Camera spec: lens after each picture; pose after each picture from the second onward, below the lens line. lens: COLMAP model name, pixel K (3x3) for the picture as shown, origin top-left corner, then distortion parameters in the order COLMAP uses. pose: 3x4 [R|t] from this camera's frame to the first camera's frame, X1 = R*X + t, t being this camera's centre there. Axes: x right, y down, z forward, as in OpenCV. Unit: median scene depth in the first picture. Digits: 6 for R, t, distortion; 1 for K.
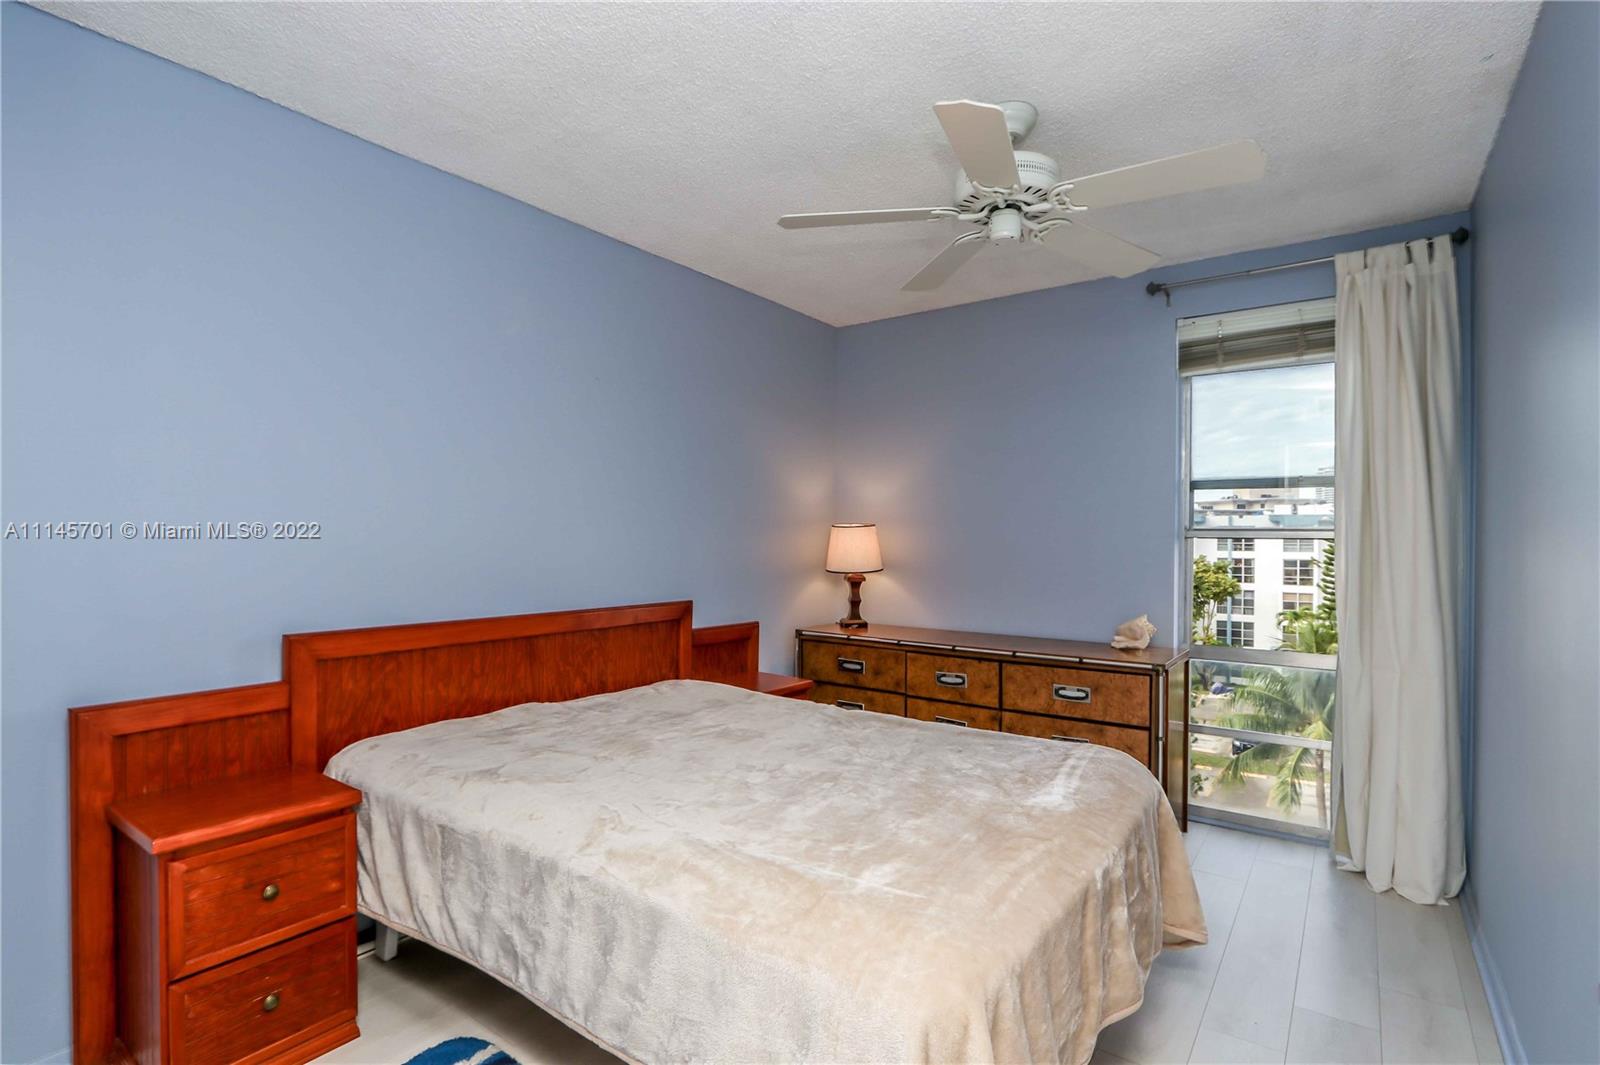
lens RADIAL K [[756.3, 0, 797.1], [0, 756.3, 534.6], [0, 0, 1]] dist [-0.021535, 0.005250]
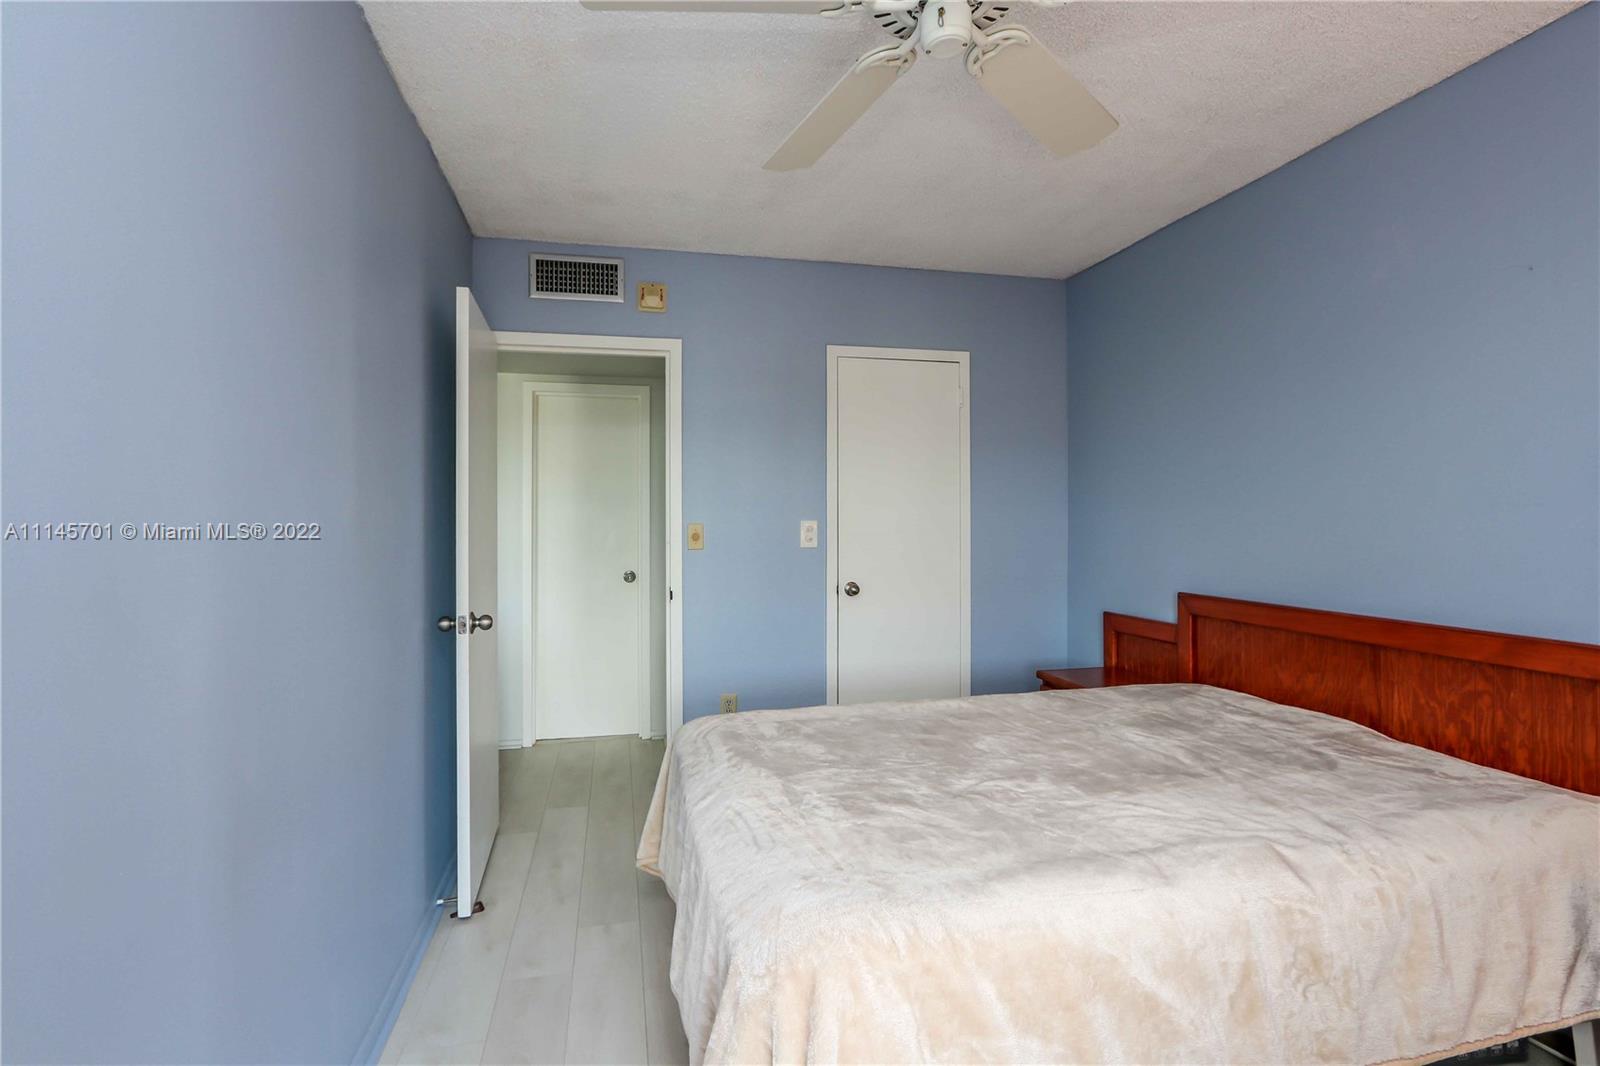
lens RADIAL K [[756.3, 0, 795.7], [0, 756.3, 527.4], [0, 0, 1]] dist [-0.021535, 0.005250]
pose [[-0.630759, 0.003458, -0.775971, 0.658526], [-0.001338, 0.999984, 0.005544, 0.006002], [0.775978, 0.004536, -0.630744, 1.022657]]
